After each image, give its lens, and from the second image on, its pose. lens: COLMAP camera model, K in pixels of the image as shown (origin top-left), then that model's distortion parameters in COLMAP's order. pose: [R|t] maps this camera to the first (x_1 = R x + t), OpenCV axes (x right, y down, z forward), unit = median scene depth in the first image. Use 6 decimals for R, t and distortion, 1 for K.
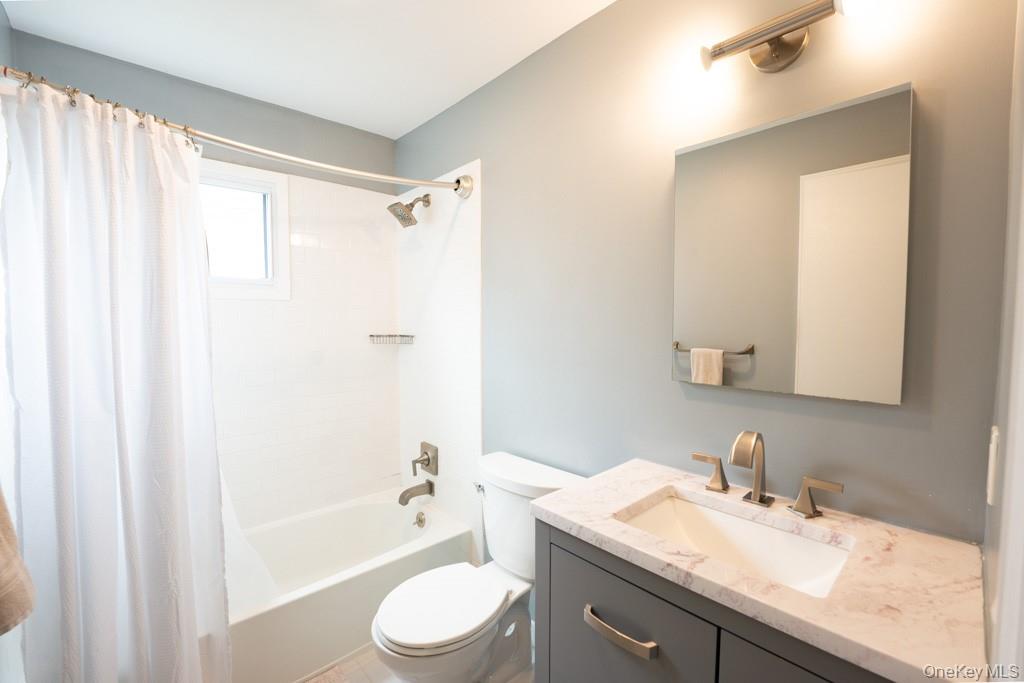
lens RADIAL K [[430.2, 0, 512.4], [0, 430.2, 338.1], [0, 0, 1]] dist [-0.000594, -0.004446]
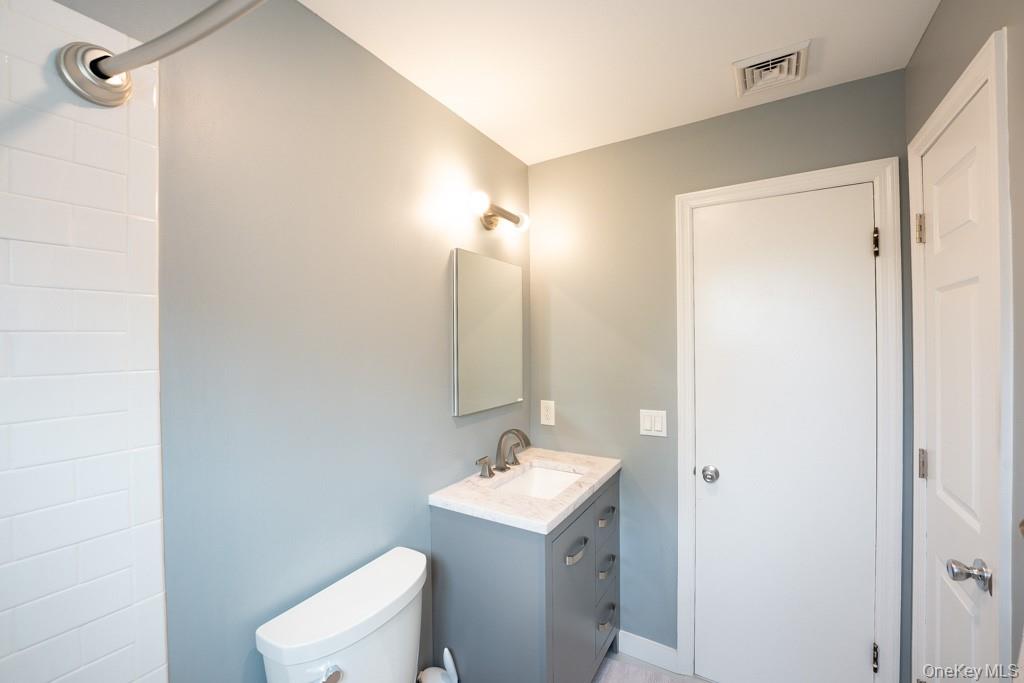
lens RADIAL K [[423.0, 0, 511.7], [0, 423.0, 339.3], [0, 0, 1]] dist [-0.009169, 0.000397]
pose [[-0.276498, 0.004909, 0.961002, -0.985395], [0.057455, 0.998283, 0.011431, -0.156273], [-0.959296, 0.058375, -0.276305, 1.244690]]
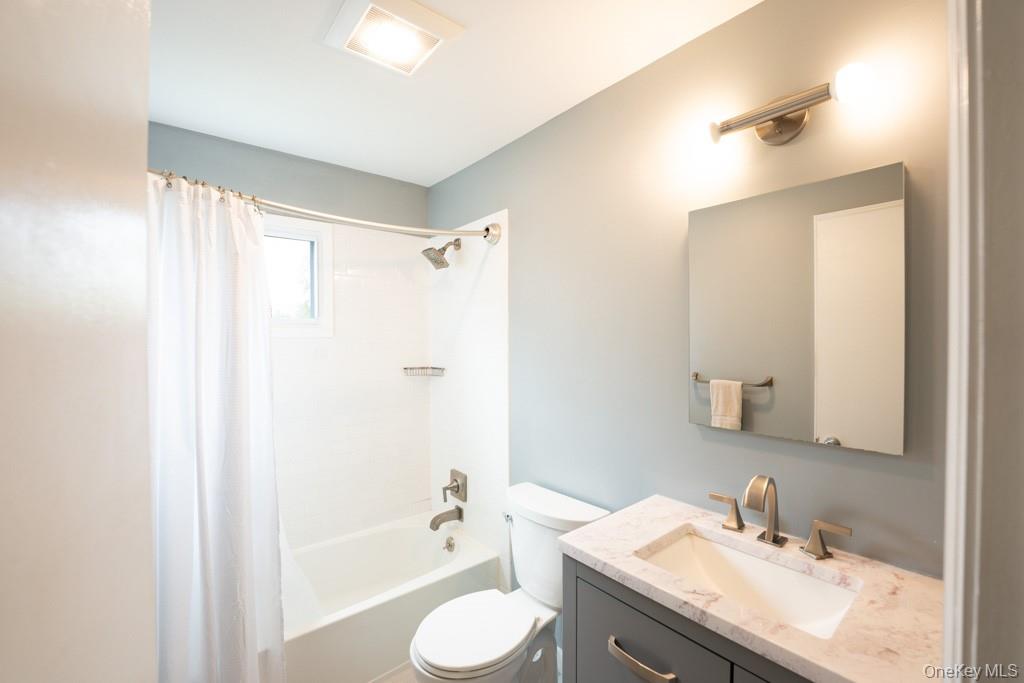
lens RADIAL K [[423.0, 0, 511.7], [0, 423.0, 339.3], [0, 0, 1]] dist [-0.009169, 0.000397]
pose [[0.998706, -0.000530, -0.050848, -0.018938], [-0.001671, 0.999064, -0.043232, -0.069208], [0.050823, 0.043261, 0.997770, -0.089870]]
